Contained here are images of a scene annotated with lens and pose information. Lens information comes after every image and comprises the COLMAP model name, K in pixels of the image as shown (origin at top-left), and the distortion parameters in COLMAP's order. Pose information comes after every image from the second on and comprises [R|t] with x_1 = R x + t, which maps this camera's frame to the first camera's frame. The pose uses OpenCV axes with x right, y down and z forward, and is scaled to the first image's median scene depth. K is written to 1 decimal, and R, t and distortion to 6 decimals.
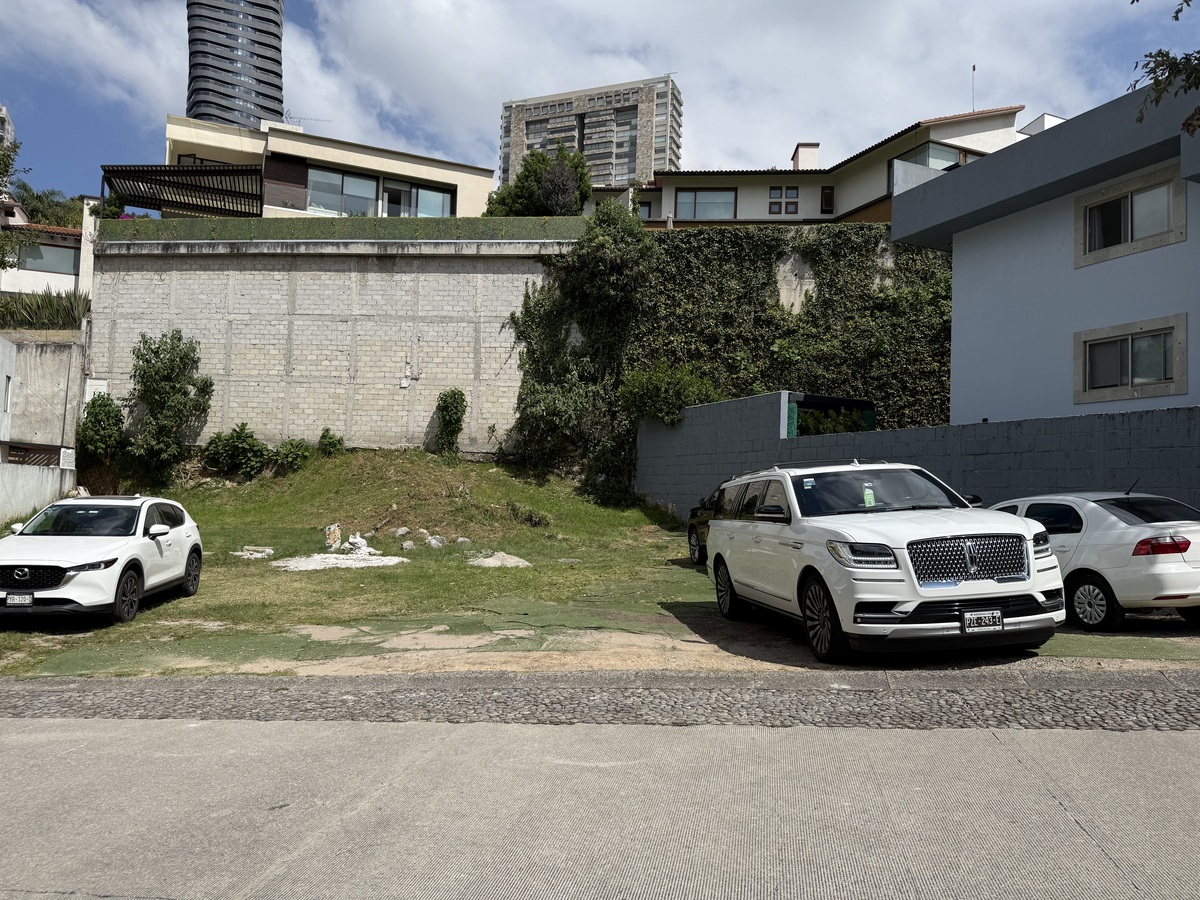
lens RADIAL K [[729.9, 0, 598.9], [0, 729.9, 481.4], [0, 0, 1]] dist [0.111294, -0.125177]
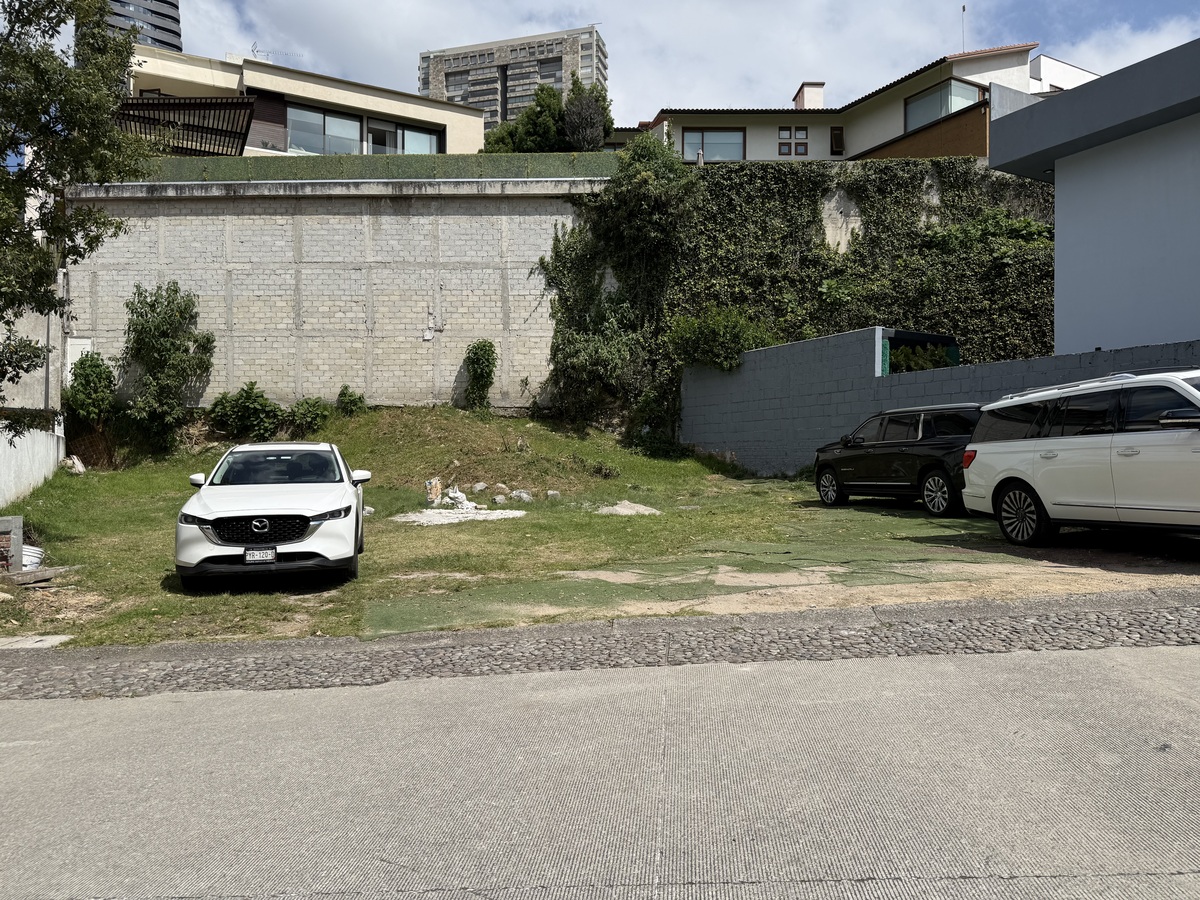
lens RADIAL K [[729.9, 0, 598.9], [0, 729.9, 481.4], [0, 0, 1]] dist [0.111294, -0.125177]
pose [[0.996055, -0.035275, 0.081421, -0.131460], [0.031199, 0.998221, 0.050804, 0.012288], [-0.083069, -0.048064, 0.995384, 0.035675]]
